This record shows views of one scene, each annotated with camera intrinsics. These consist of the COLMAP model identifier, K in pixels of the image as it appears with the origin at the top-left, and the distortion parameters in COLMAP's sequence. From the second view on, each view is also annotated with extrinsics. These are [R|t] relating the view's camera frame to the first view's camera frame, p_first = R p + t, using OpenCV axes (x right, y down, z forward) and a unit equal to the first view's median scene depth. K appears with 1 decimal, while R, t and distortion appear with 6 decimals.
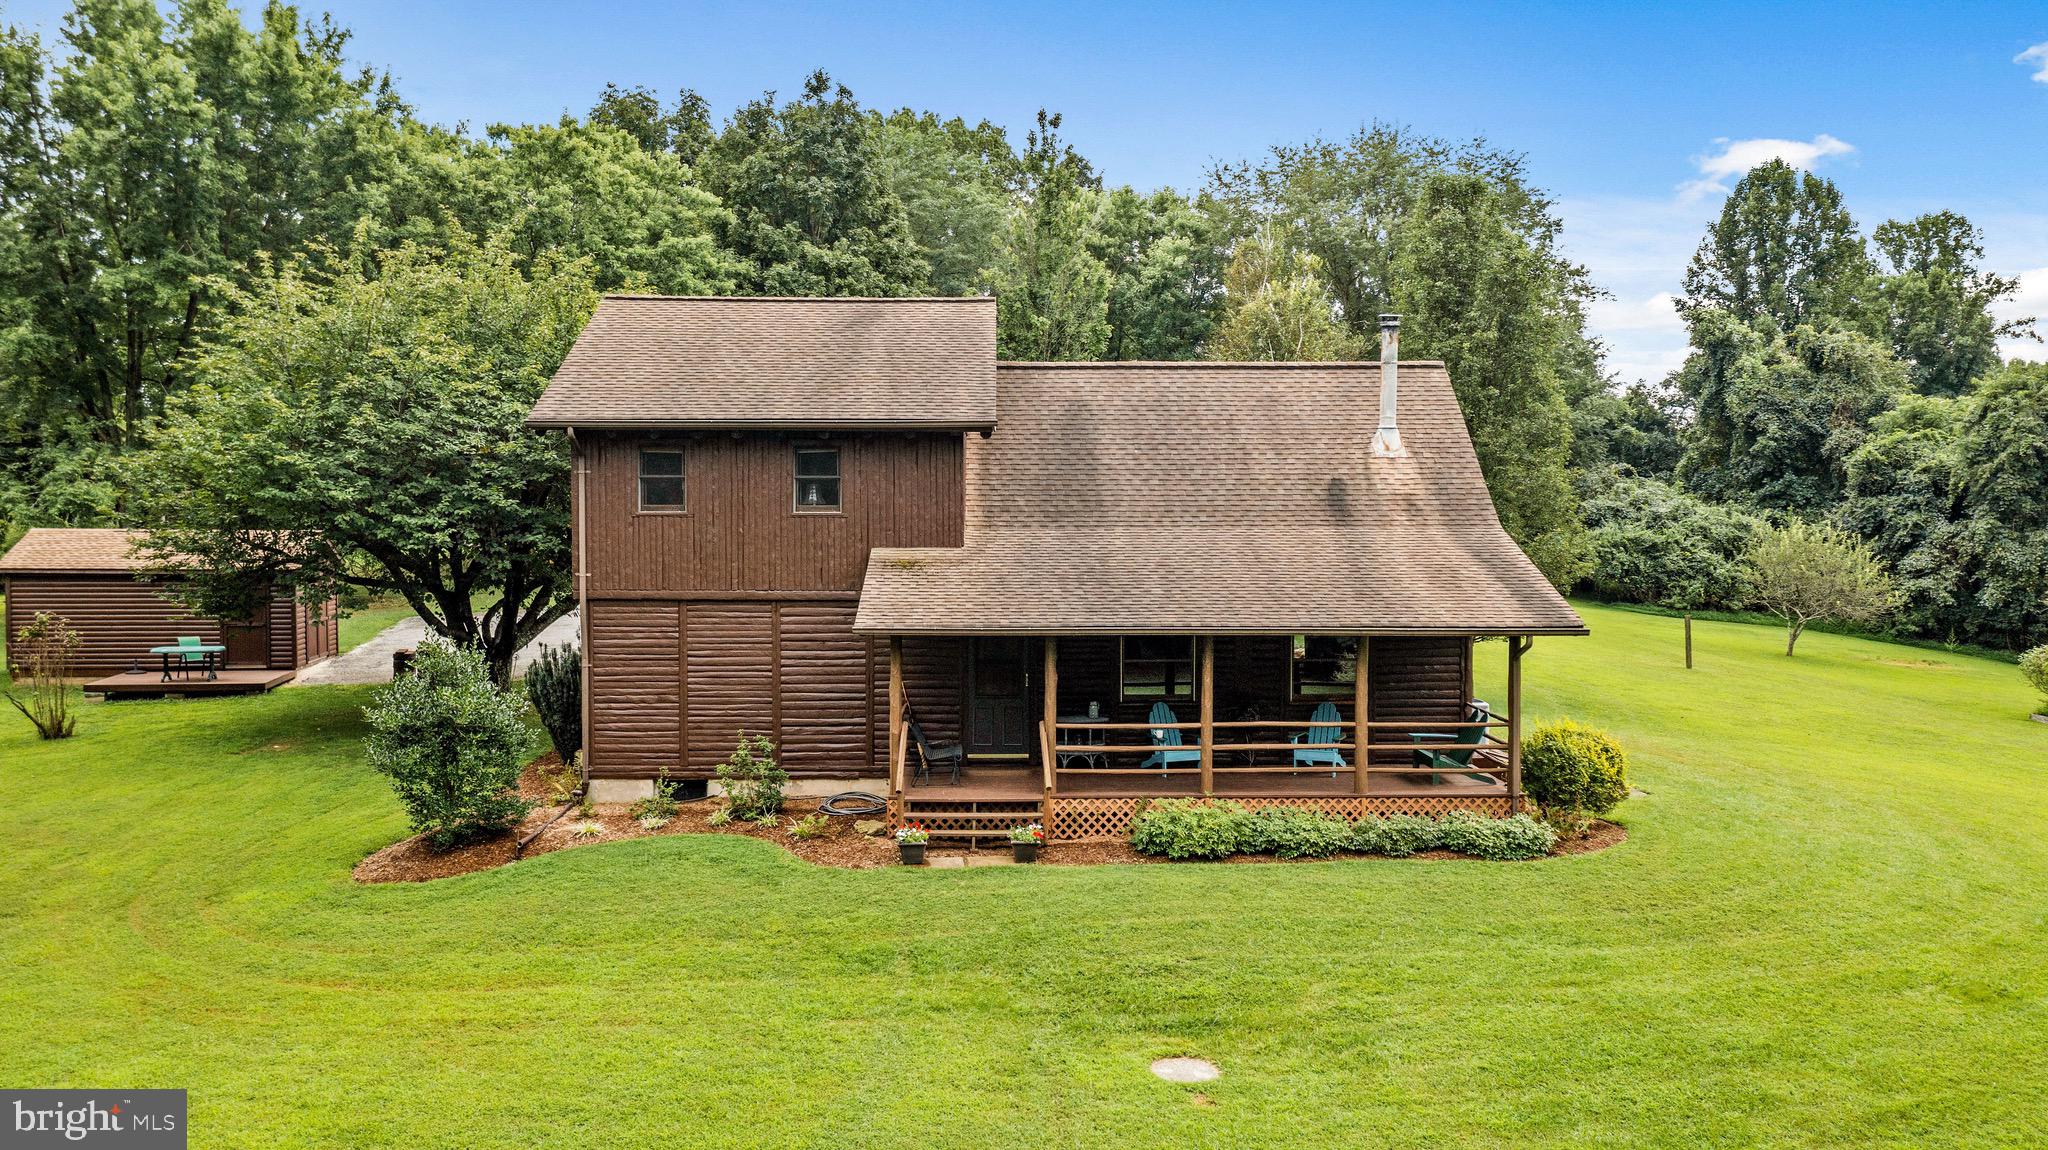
lens RADIAL K [[1620.7, 0, 1016.5], [0, 1620.7, 581.3], [0, 0, 1]] dist [-0.000626, -0.004776]
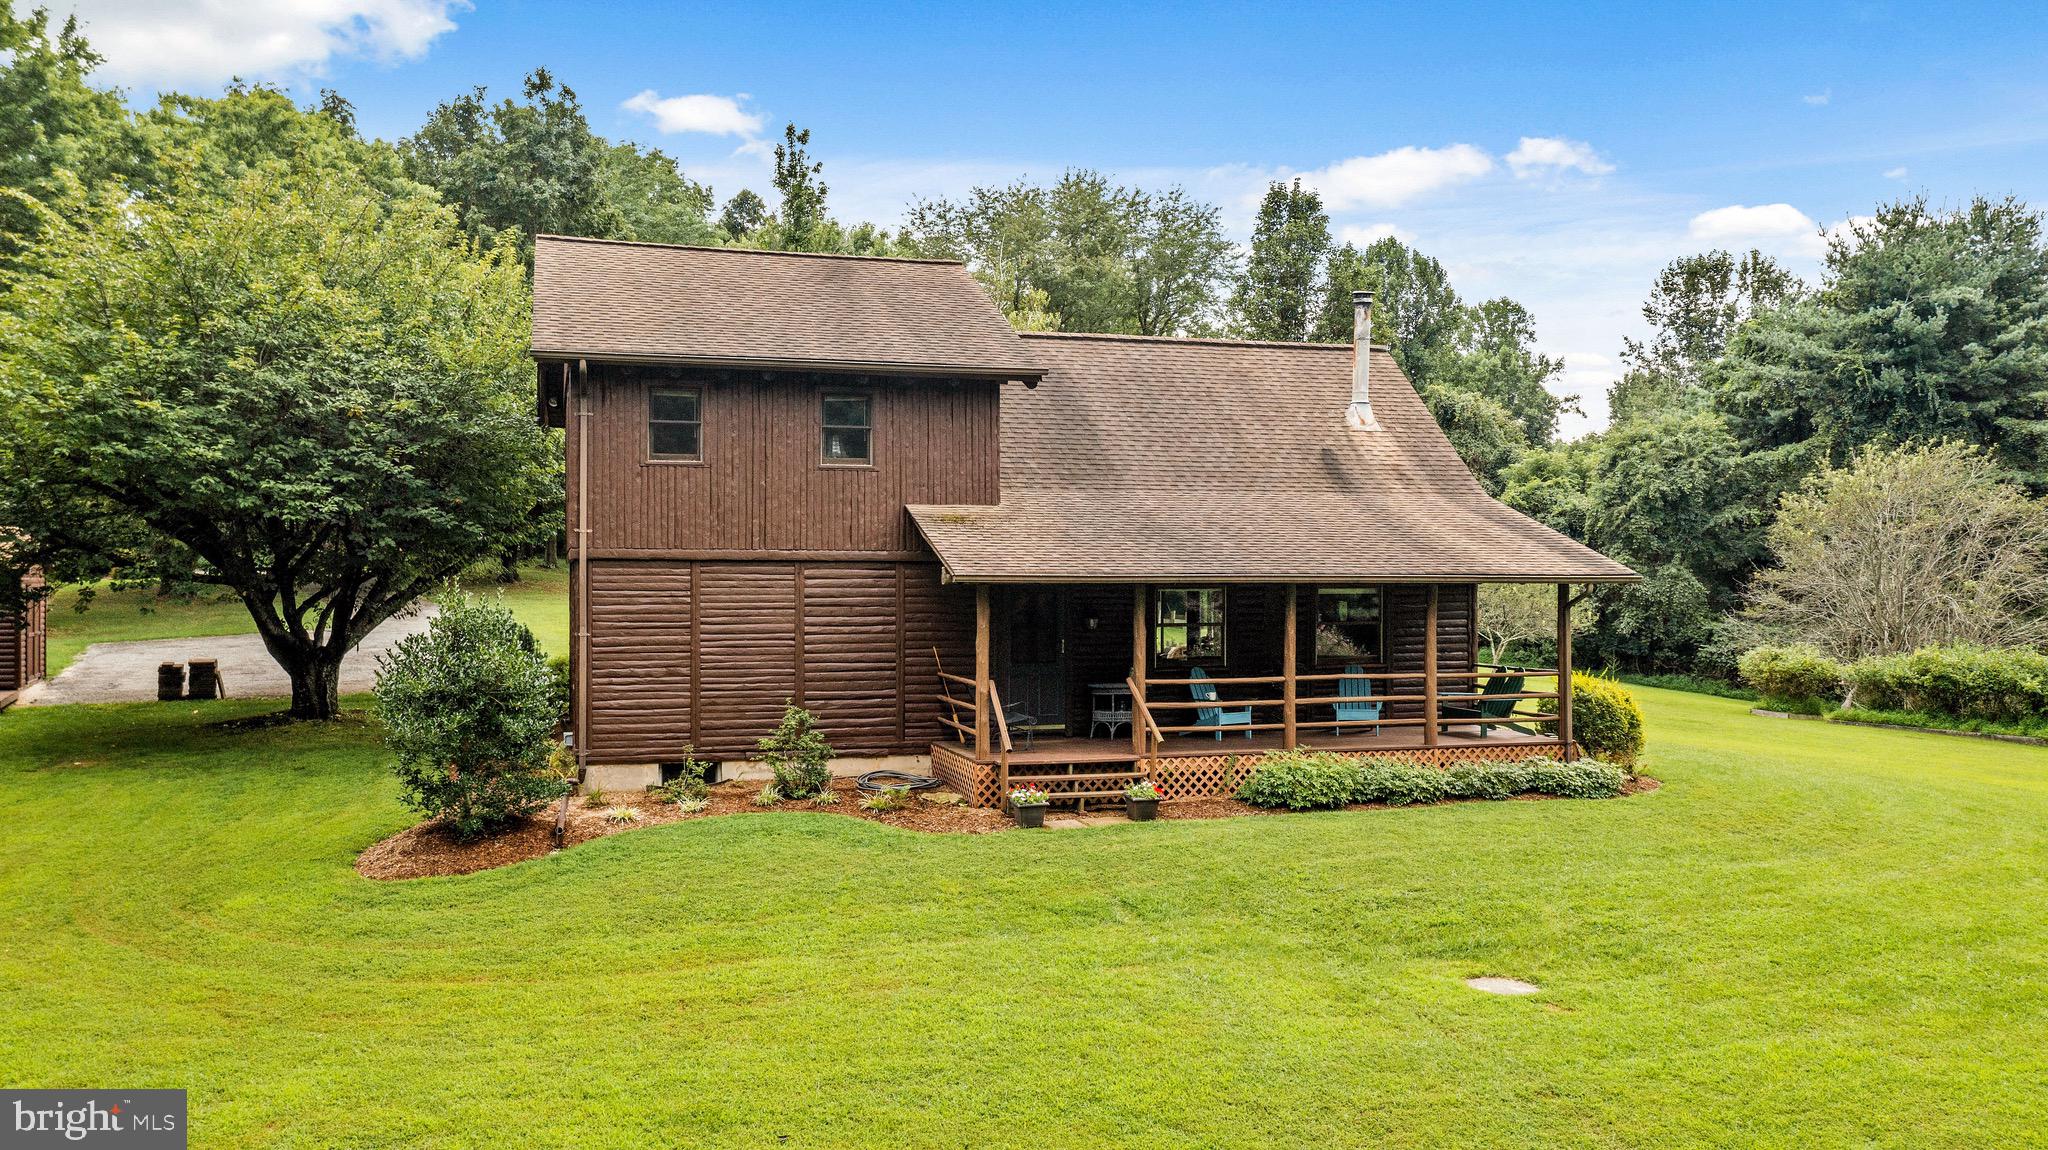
lens RADIAL K [[1636.3, 0, 1028.0], [0, 1636.3, 573.6], [0, 0, 1]] dist [-0.004088, 0.008604]
pose [[0.962936, 0.000983, 0.269727, -0.248811], [0.012480, 0.998760, -0.048195, 0.058937], [-0.269440, 0.049775, 0.961730, 0.076182]]
